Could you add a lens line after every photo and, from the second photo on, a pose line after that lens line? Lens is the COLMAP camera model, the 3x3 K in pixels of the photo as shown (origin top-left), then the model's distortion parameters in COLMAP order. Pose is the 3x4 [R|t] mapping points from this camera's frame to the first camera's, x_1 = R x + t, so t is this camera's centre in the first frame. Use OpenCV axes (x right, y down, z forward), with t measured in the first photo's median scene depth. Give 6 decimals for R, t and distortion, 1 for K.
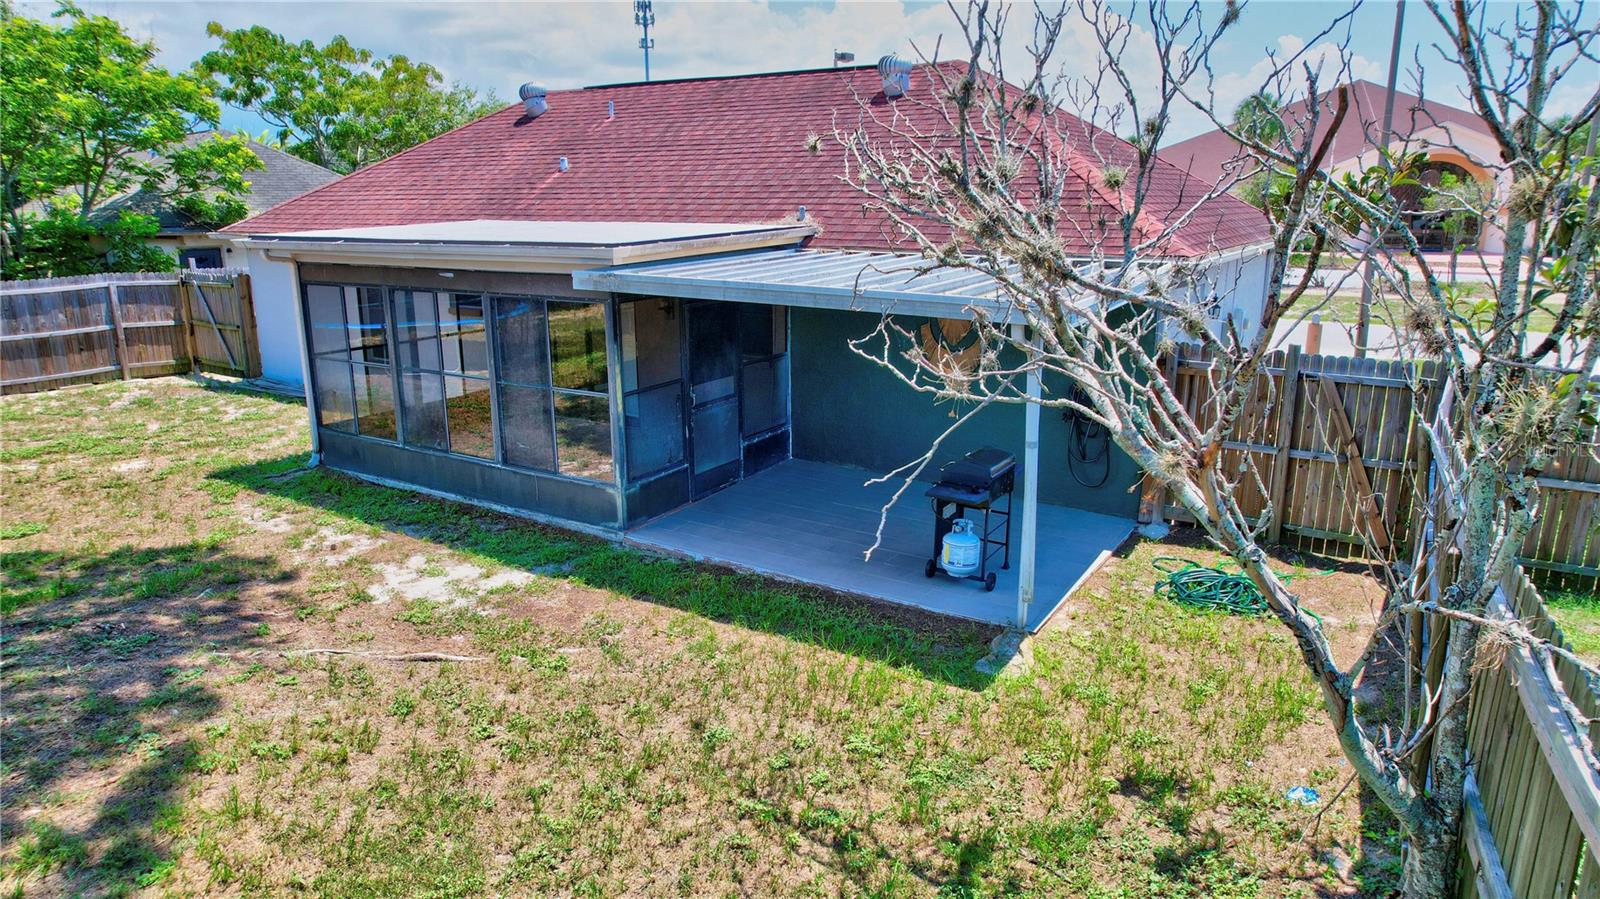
lens RADIAL K [[1023.2, 0, 801.7], [0, 1023.2, 452.4], [0, 0, 1]] dist [-0.073933, 0.063829]
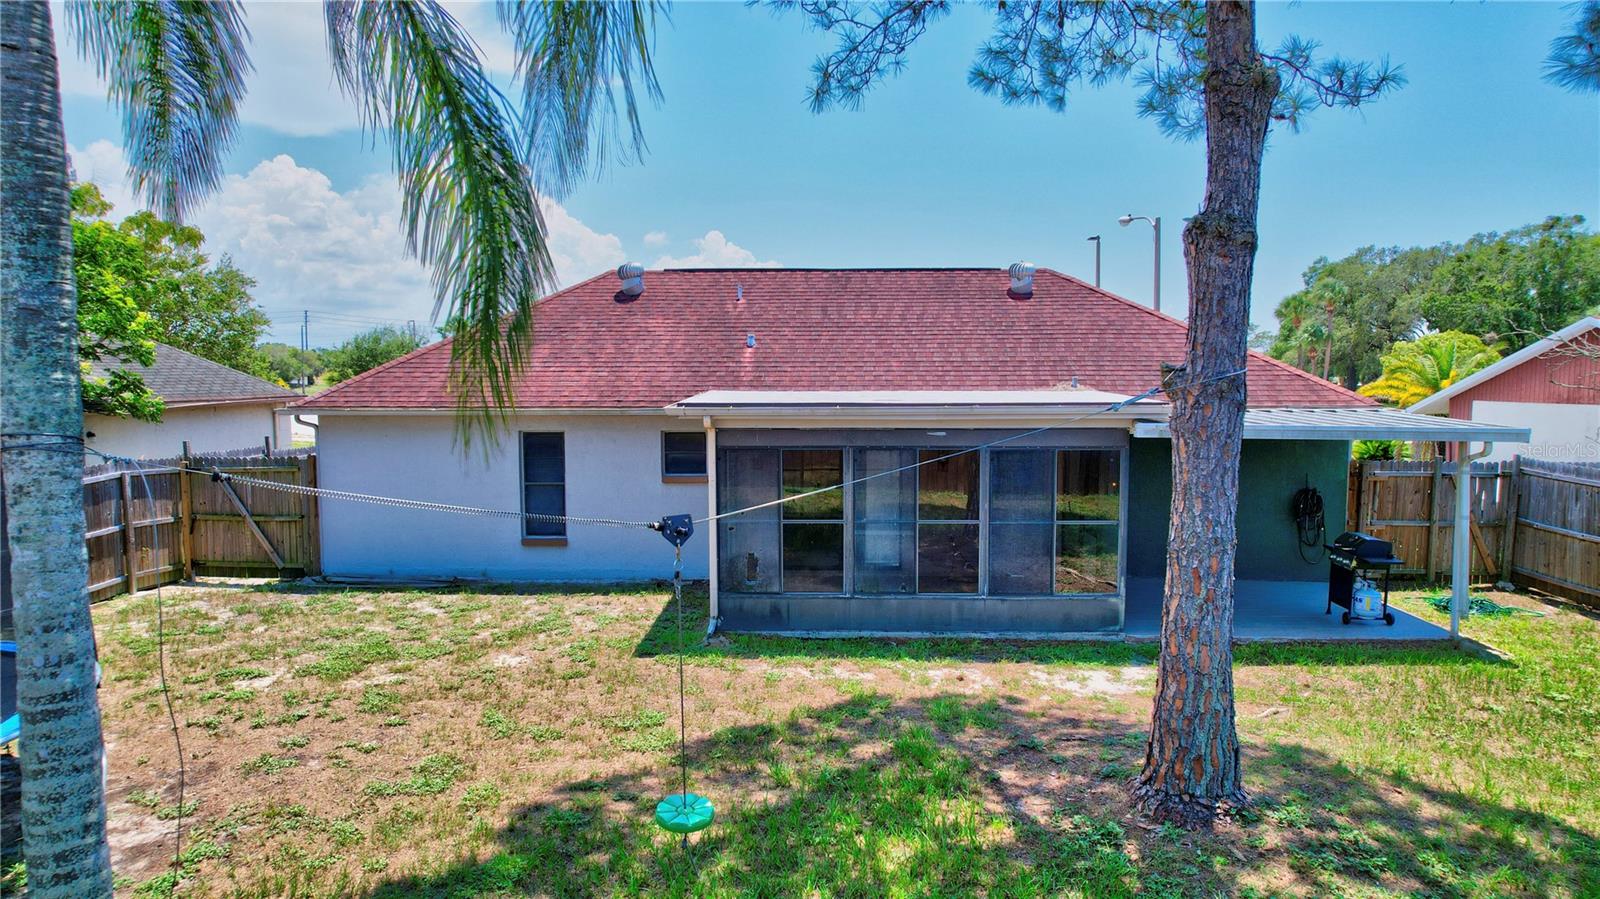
lens RADIAL K [[1023.2, 0, 804.2], [0, 1023.2, 448.2], [0, 0, 1]] dist [-0.073933, 0.063829]
pose [[0.866490, -0.037252, 0.497803, -1.070098], [0.122967, 0.982412, -0.140522, -0.015765], [-0.483813, 0.182974, 0.855830, 0.085985]]
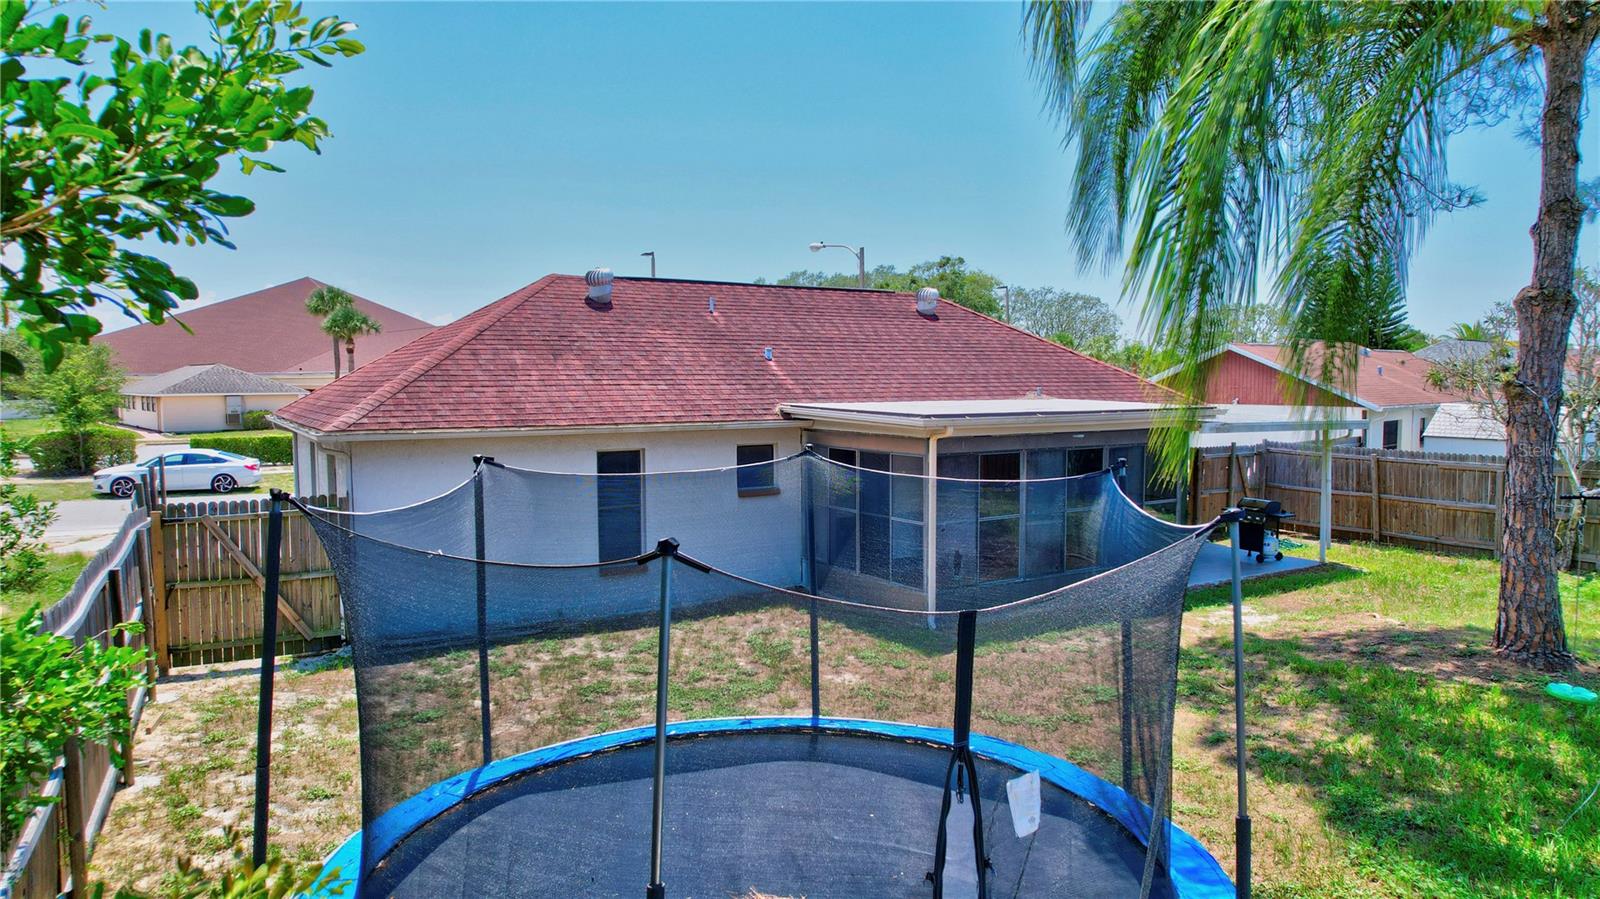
lens RADIAL K [[1023.2, 0, 807.9], [0, 1023.2, 451.6], [0, 0, 1]] dist [-0.073933, 0.063829]
pose [[0.446191, -0.063203, 0.892703, -1.792603], [0.221948, 0.974155, -0.041964, -0.185672], [-0.866979, 0.216857, 0.448687, 0.726825]]
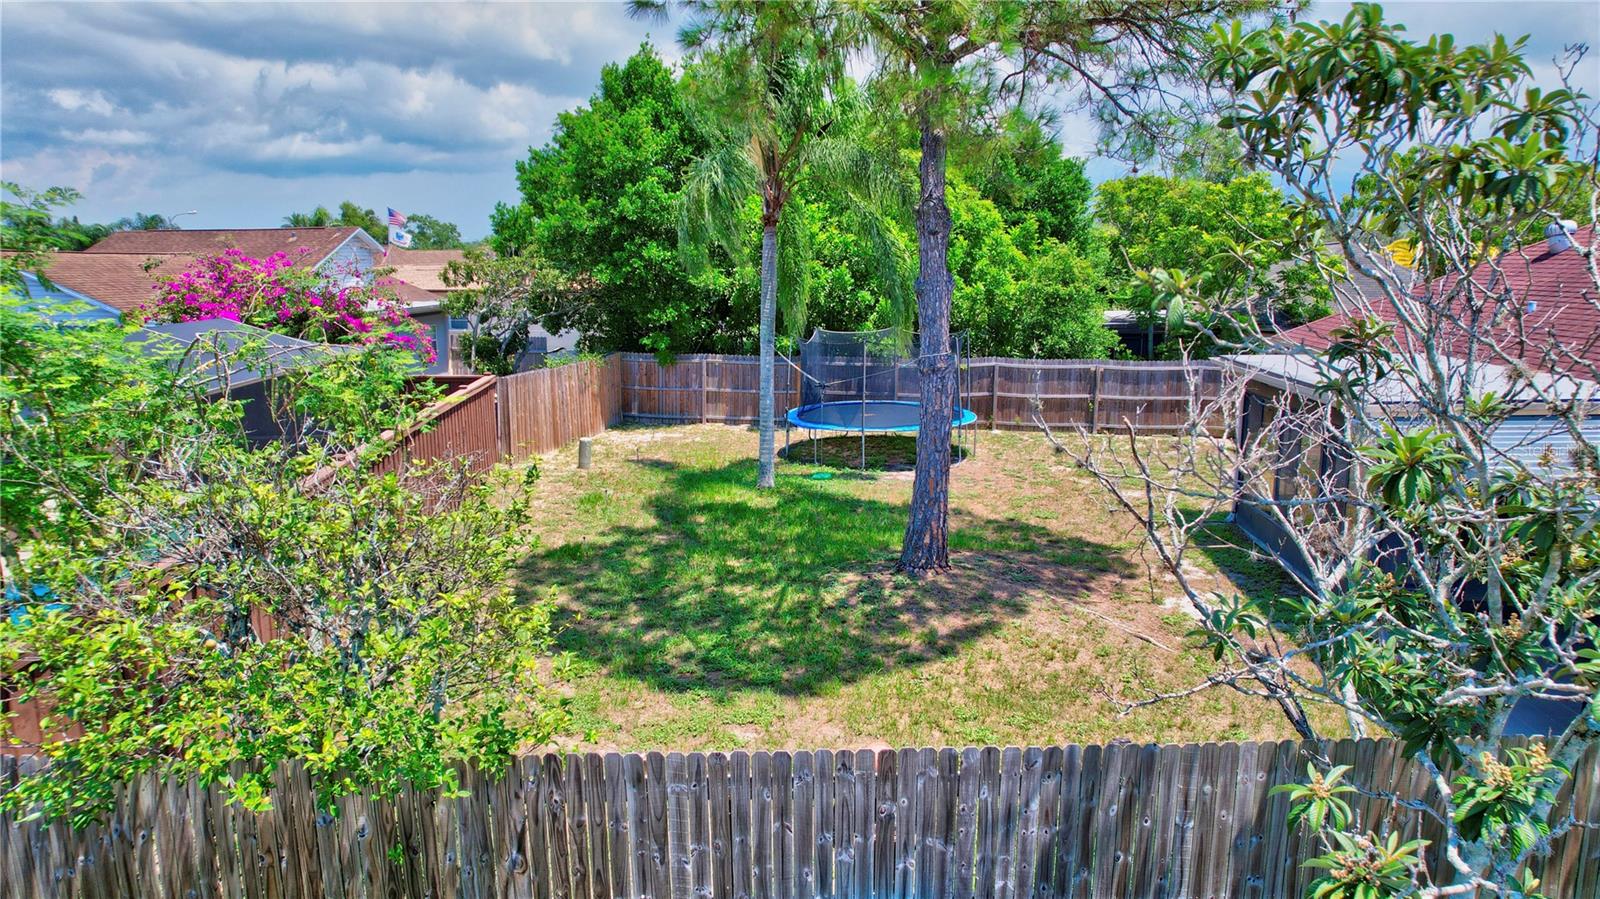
lens RADIAL K [[1023.2, 0, 800.7], [0, 1023.2, 452.3], [0, 0, 1]] dist [-0.073933, 0.063829]
pose [[0.451927, 0.169241, -0.875854, 0.532044], [-0.223935, 0.971922, 0.072257, -0.056663], [0.863490, 0.163480, 0.477137, -0.211639]]
